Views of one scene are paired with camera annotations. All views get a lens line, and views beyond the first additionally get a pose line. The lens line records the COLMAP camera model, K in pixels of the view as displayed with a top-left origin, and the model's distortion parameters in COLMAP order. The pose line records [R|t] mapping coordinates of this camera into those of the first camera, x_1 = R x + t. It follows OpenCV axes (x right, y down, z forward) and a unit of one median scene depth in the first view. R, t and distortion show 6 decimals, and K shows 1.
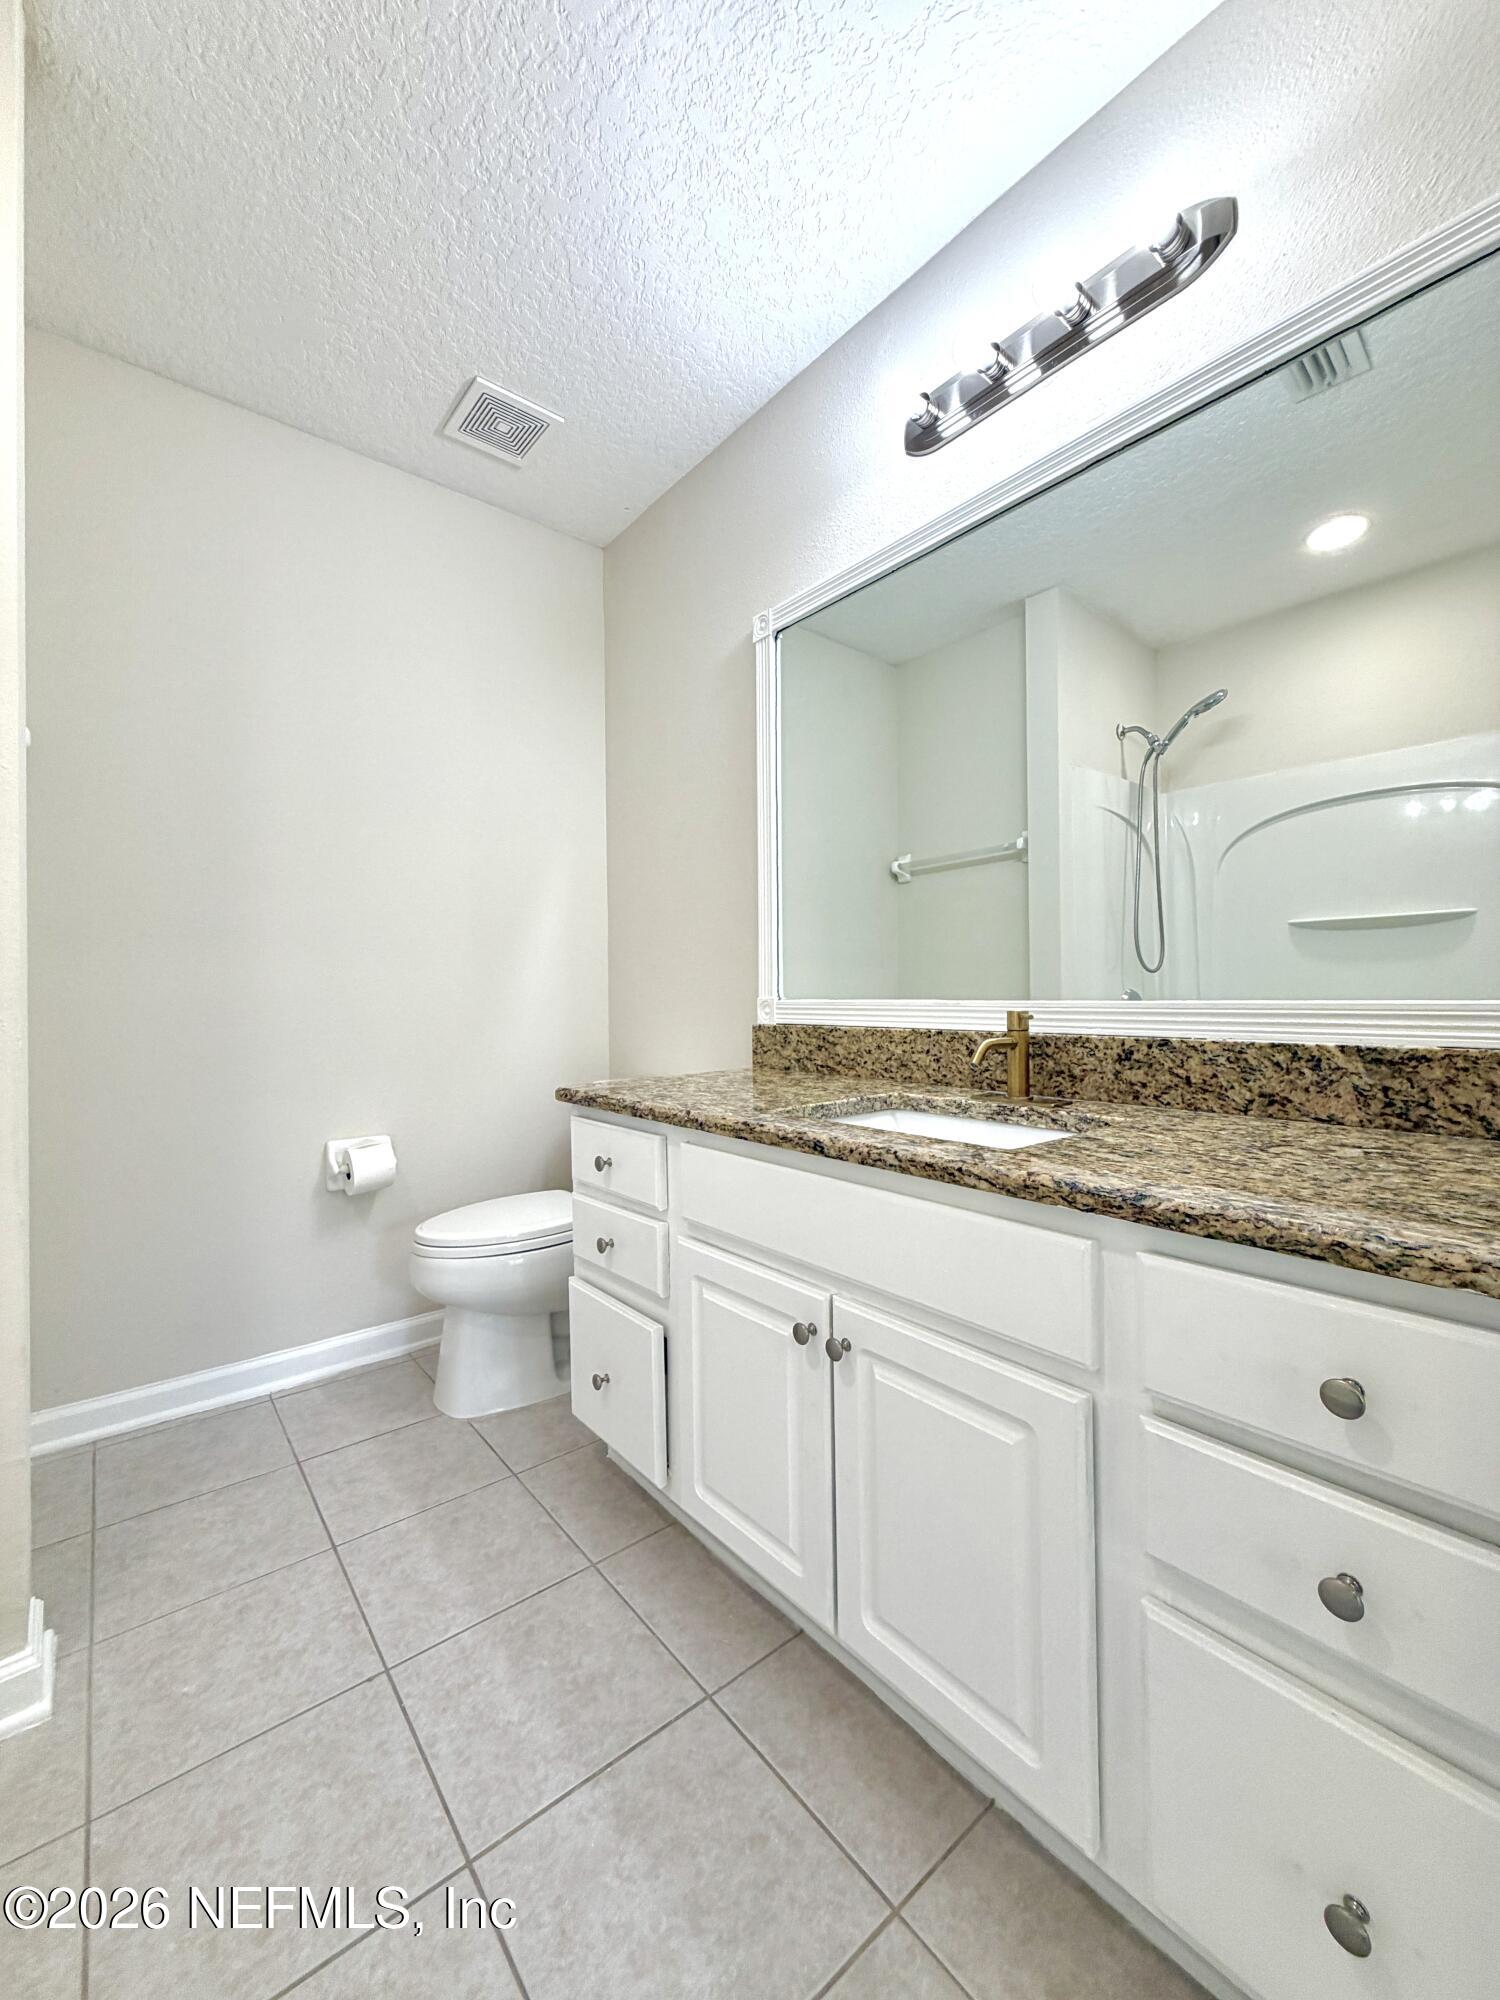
lens RADIAL K [[797.3, 0, 741.4], [0, 797.3, 993.4], [0, 0, 1]] dist [0.000908, 0.000215]
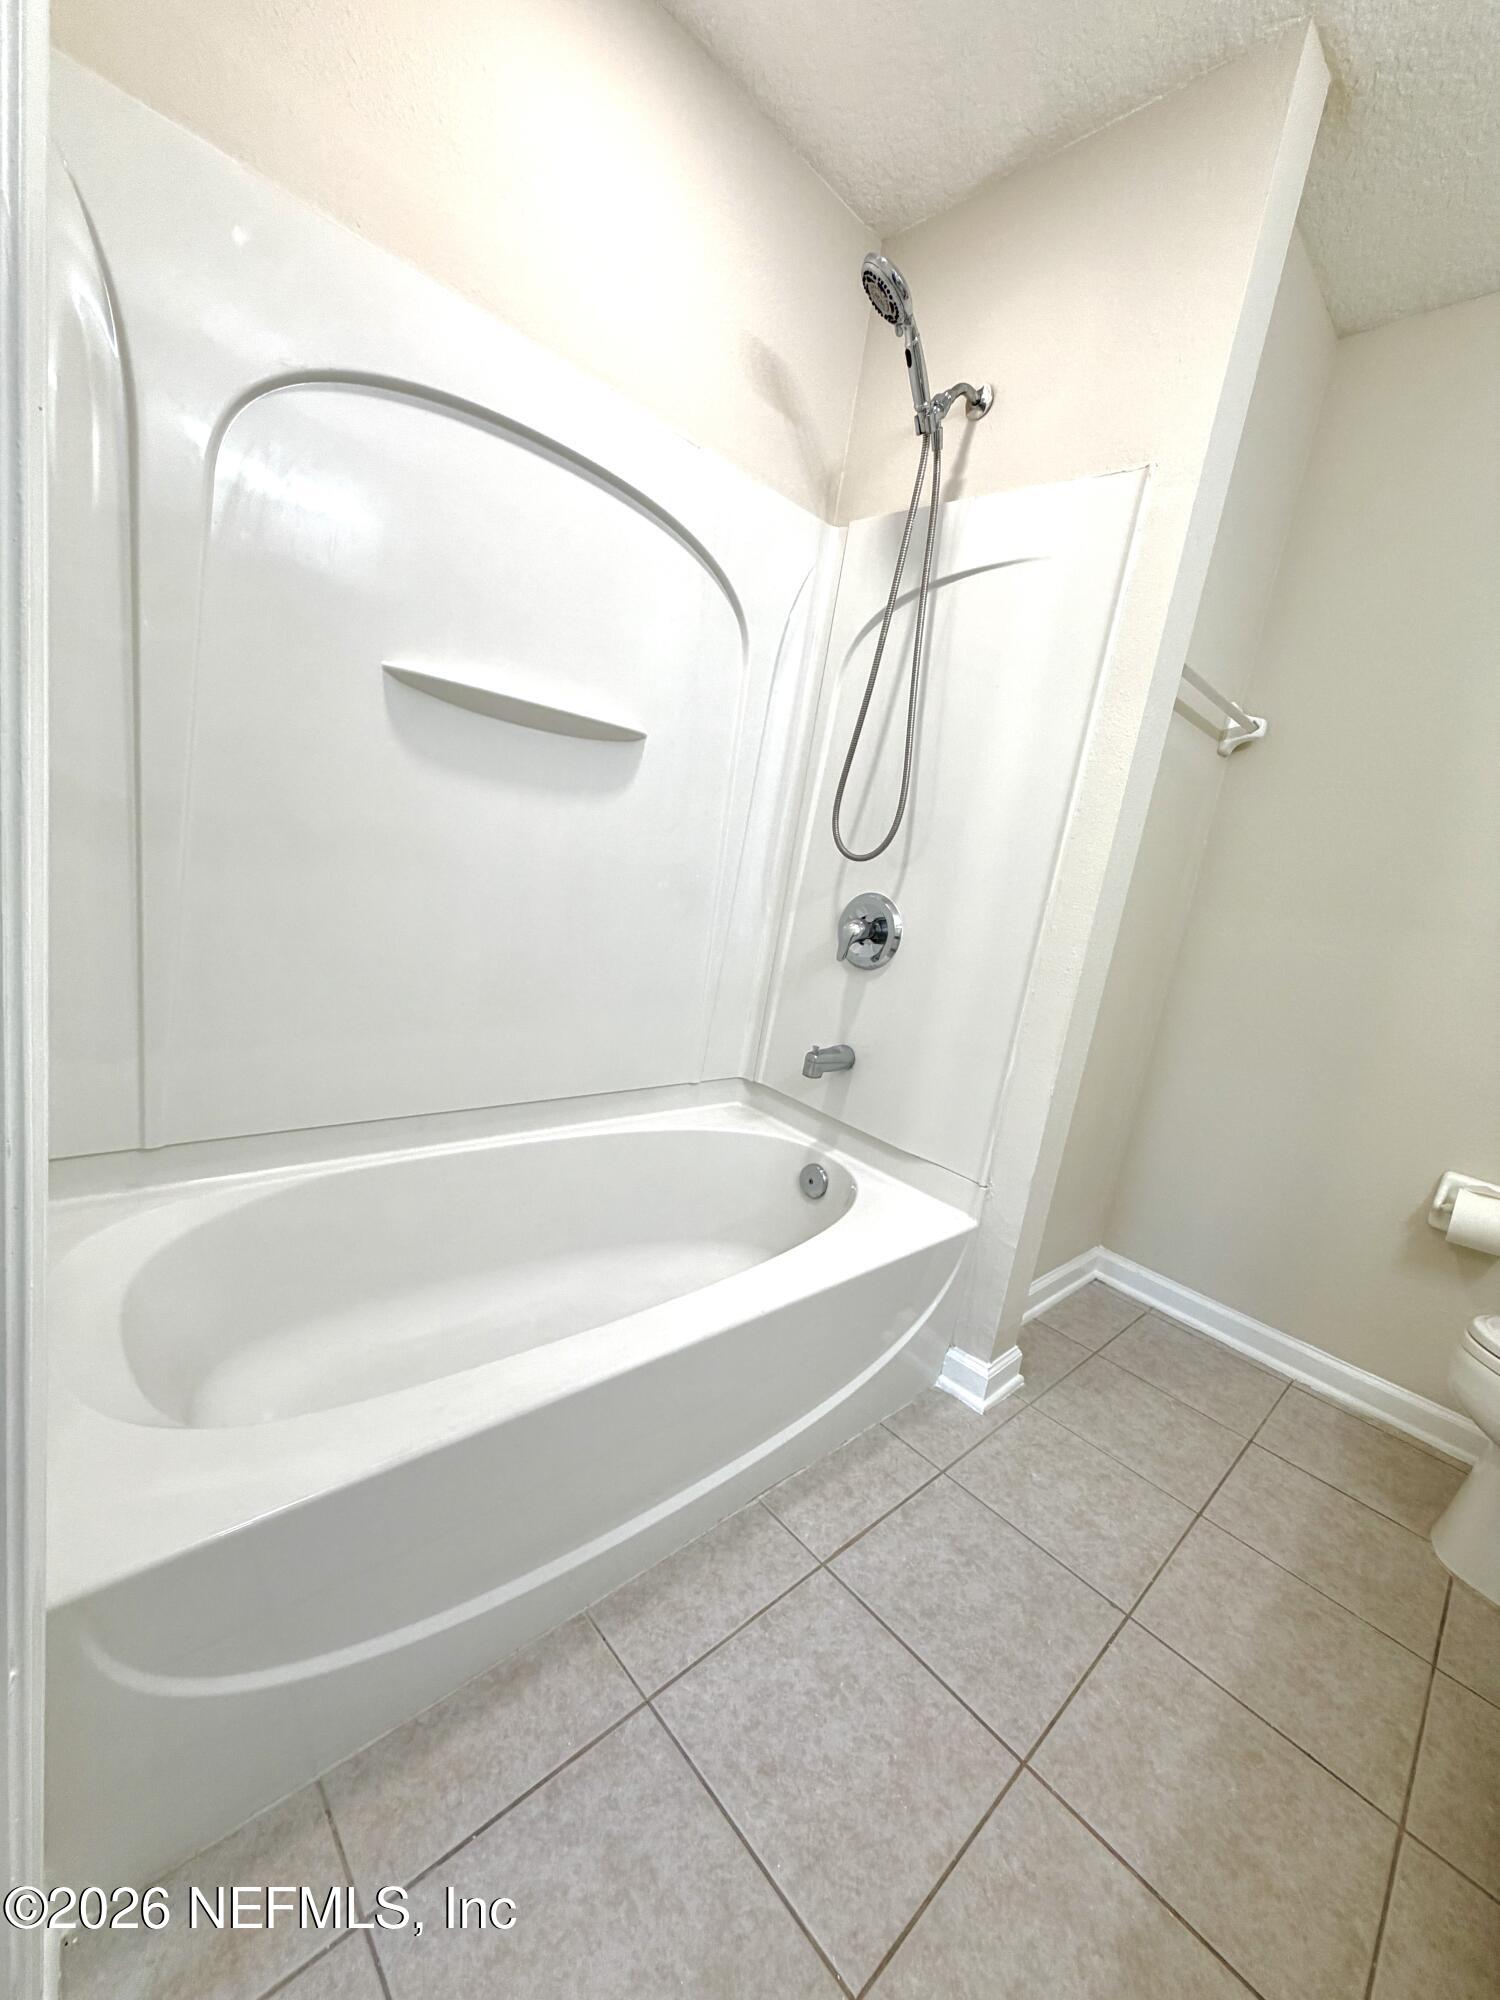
lens RADIAL K [[797.3, 0, 748.9], [0, 797.3, 995.7], [0, 0, 1]] dist [0.000908, 0.000215]
pose [[0.072660, 0.202796, -0.976522, 0.318550], [-0.155126, 0.969492, 0.189793, -0.057429], [0.985219, 0.137694, 0.101902, 0.237816]]
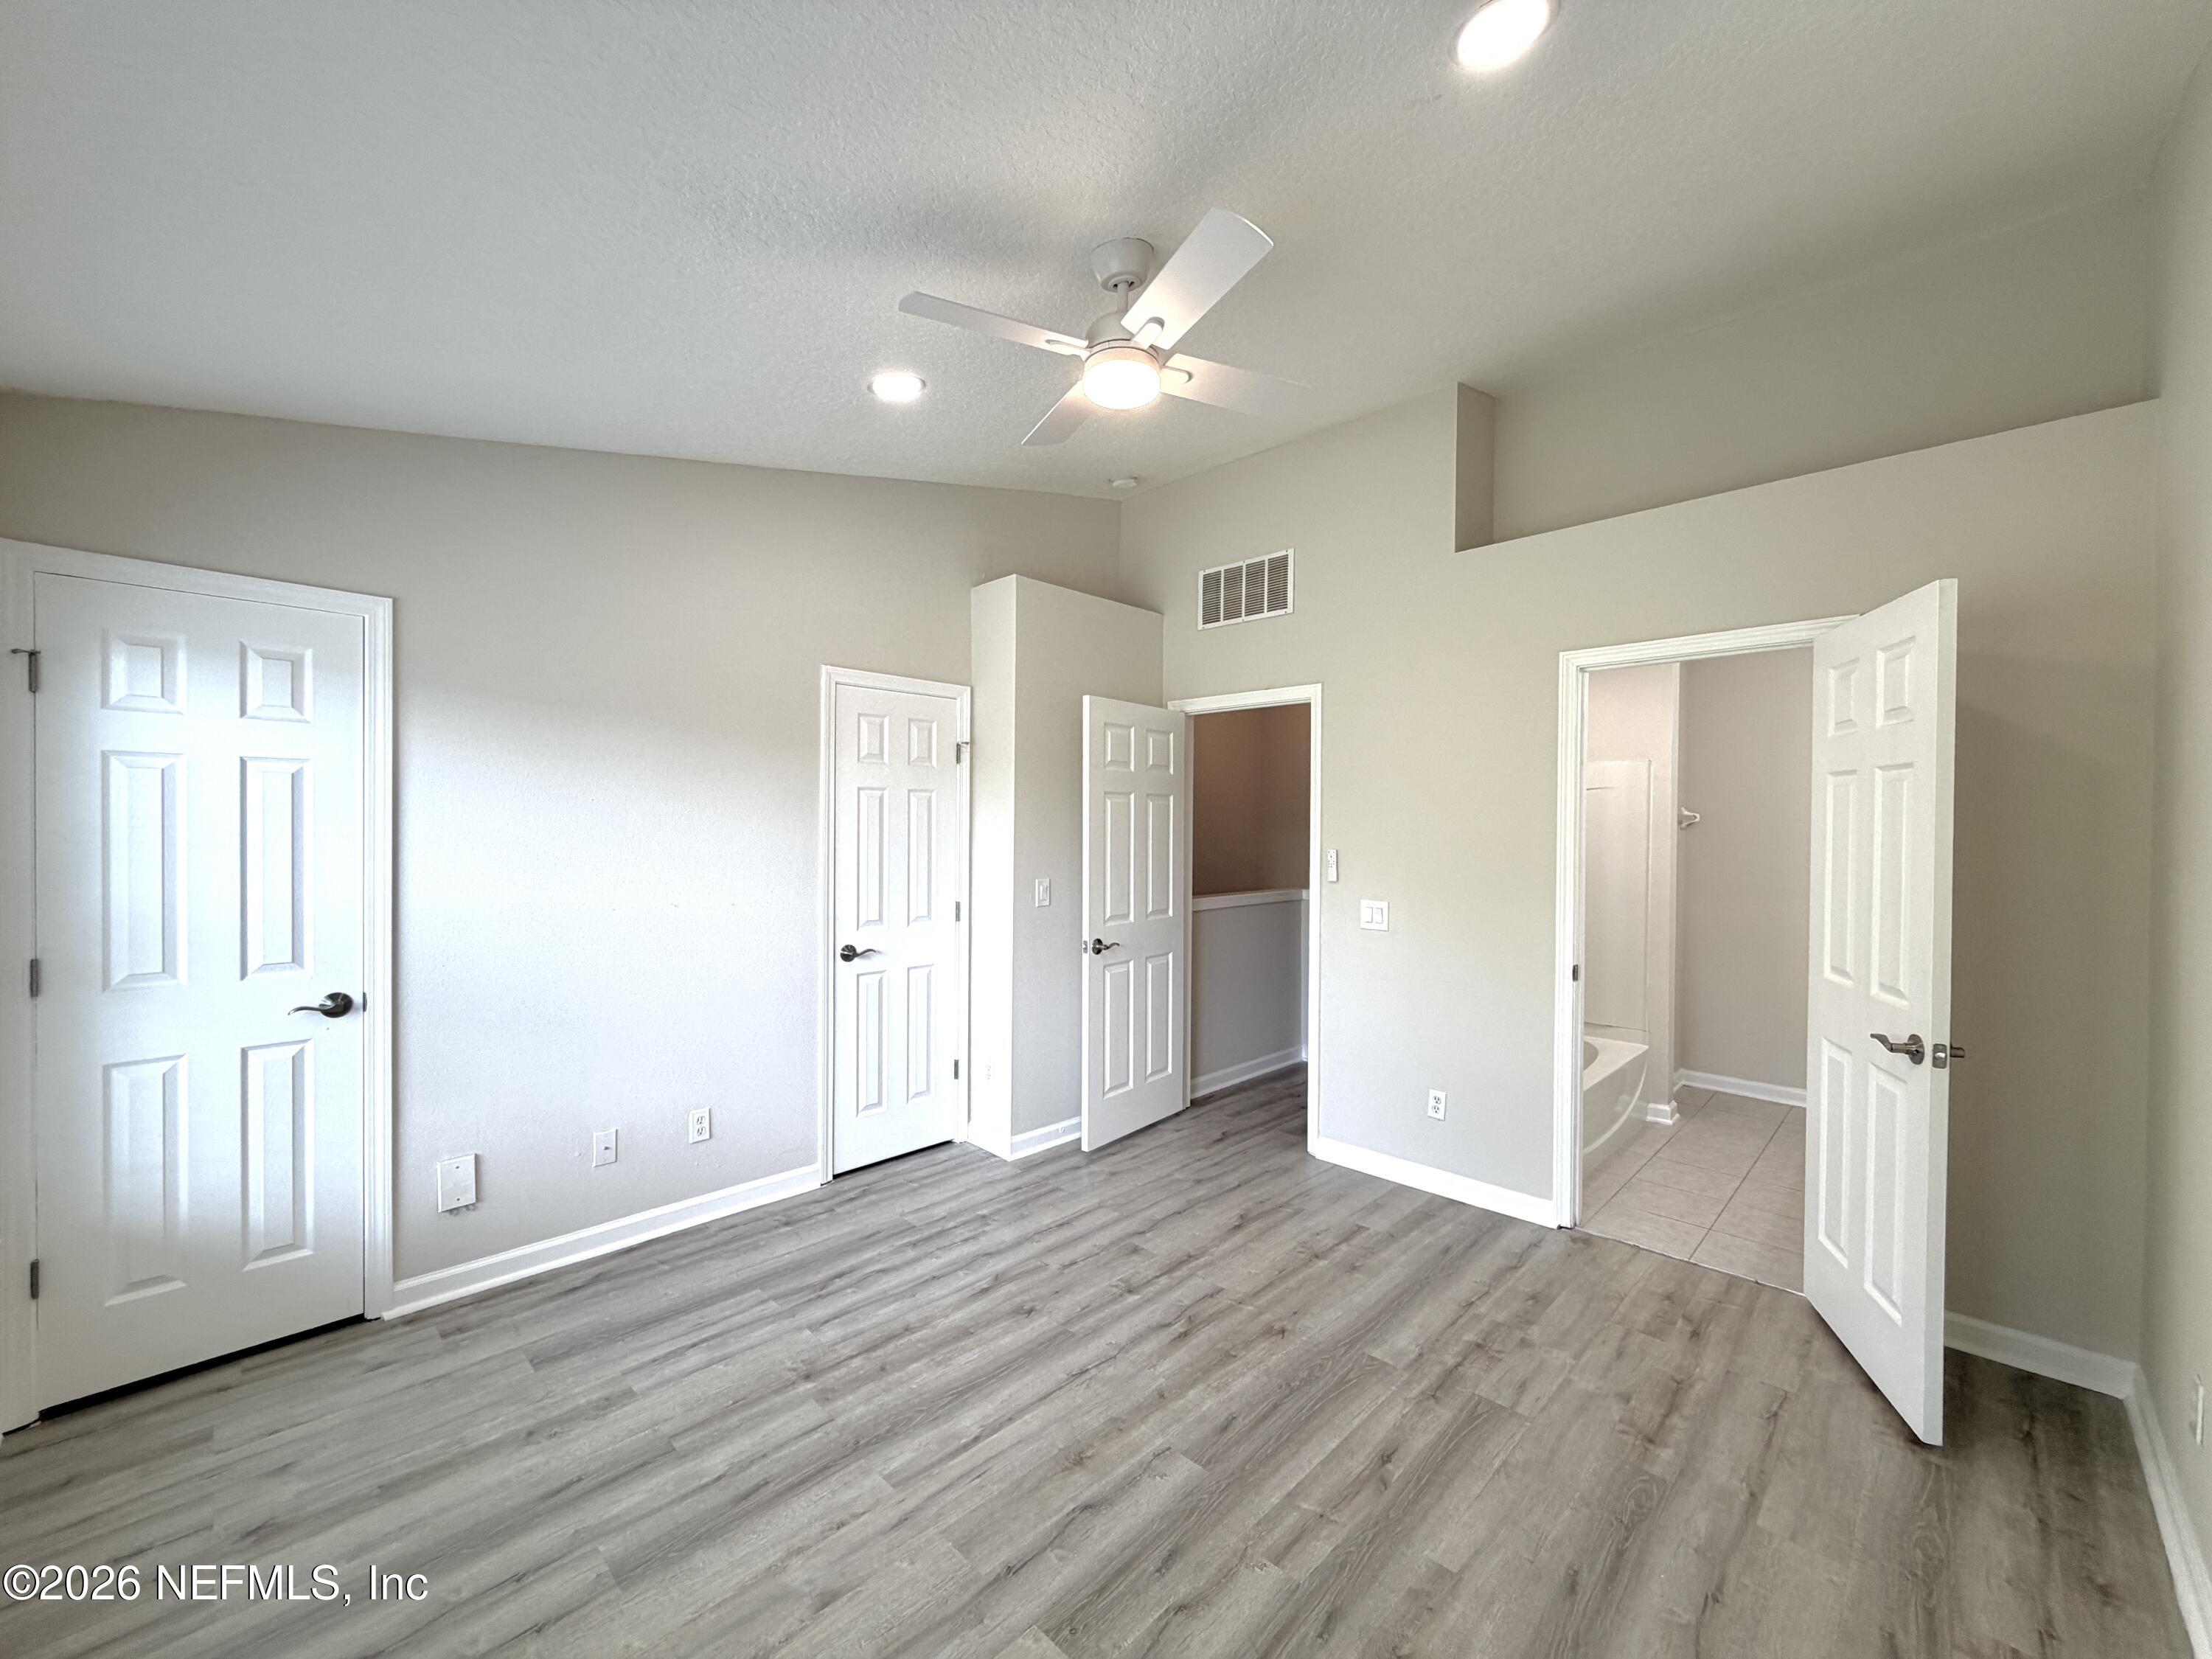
lens RADIAL K [[881.8, 0, 1097.6], [0, 881.8, 832.4], [0, 0, 1]] dist [0.000908, 0.000215]
pose [[0.106424, 0.011442, -0.994255, 2.213720], [-0.000324, 0.999934, 0.011472, -0.372508], [0.994321, -0.000899, 0.106421, -1.584150]]
